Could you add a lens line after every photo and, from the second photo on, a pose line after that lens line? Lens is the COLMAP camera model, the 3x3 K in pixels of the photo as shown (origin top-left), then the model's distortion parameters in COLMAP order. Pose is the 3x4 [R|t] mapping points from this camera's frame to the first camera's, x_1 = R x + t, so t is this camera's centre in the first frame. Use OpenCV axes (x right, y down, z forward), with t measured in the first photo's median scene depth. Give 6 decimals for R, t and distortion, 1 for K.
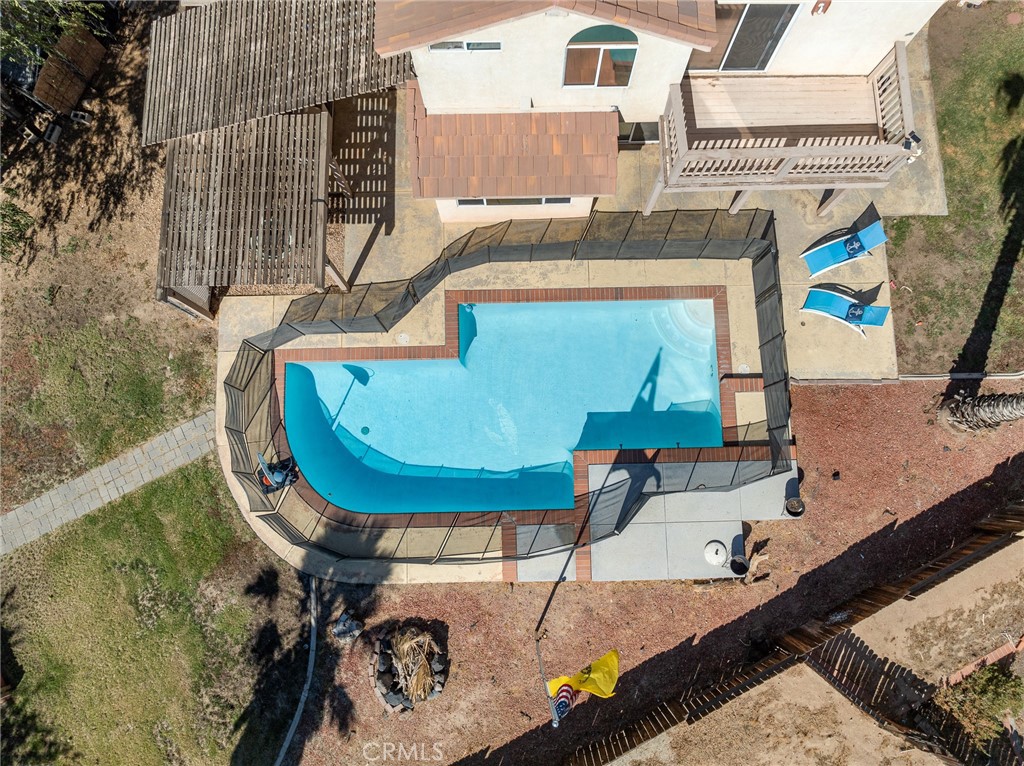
lens RADIAL K [[734.4, 0, 515.6], [0, 734.4, 380.2], [0, 0, 1]] dist [-0.058311, 0.036723]
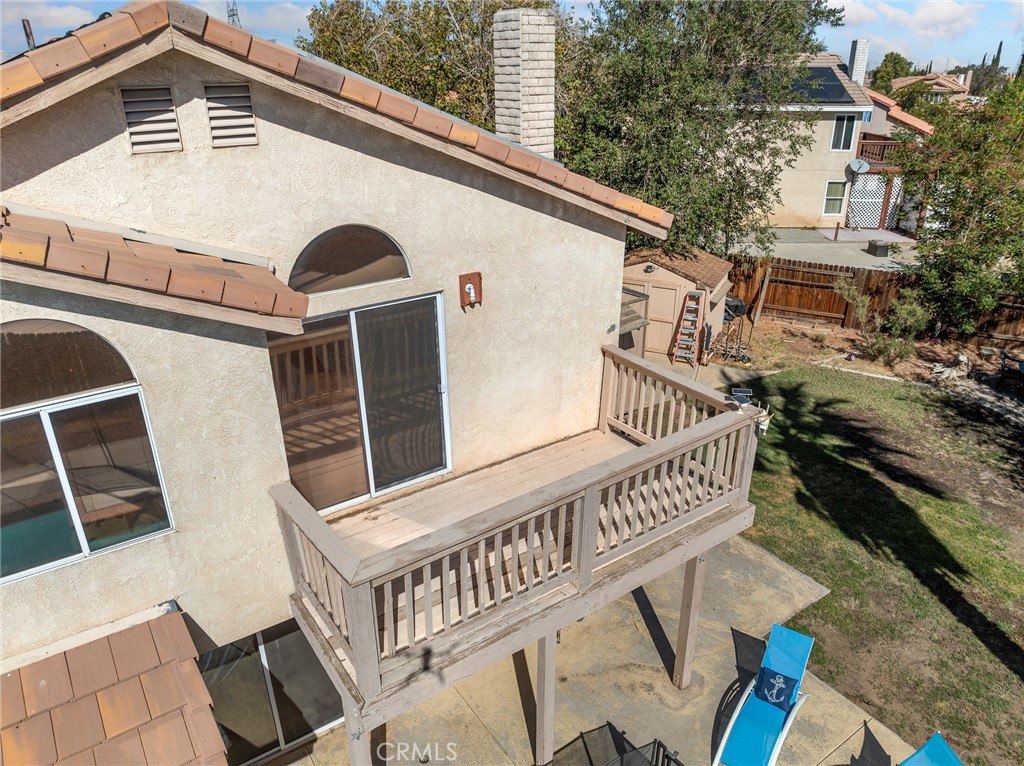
lens RADIAL K [[734.4, 0, 515.6], [0, 734.4, 380.2], [0, 0, 1]] dist [-0.058311, 0.036723]
pose [[0.831213, -0.227914, 0.507089, 0.100430], [0.548640, 0.483736, -0.681905, -0.041212], [-0.089881, 0.845018, 0.527131, 0.549688]]
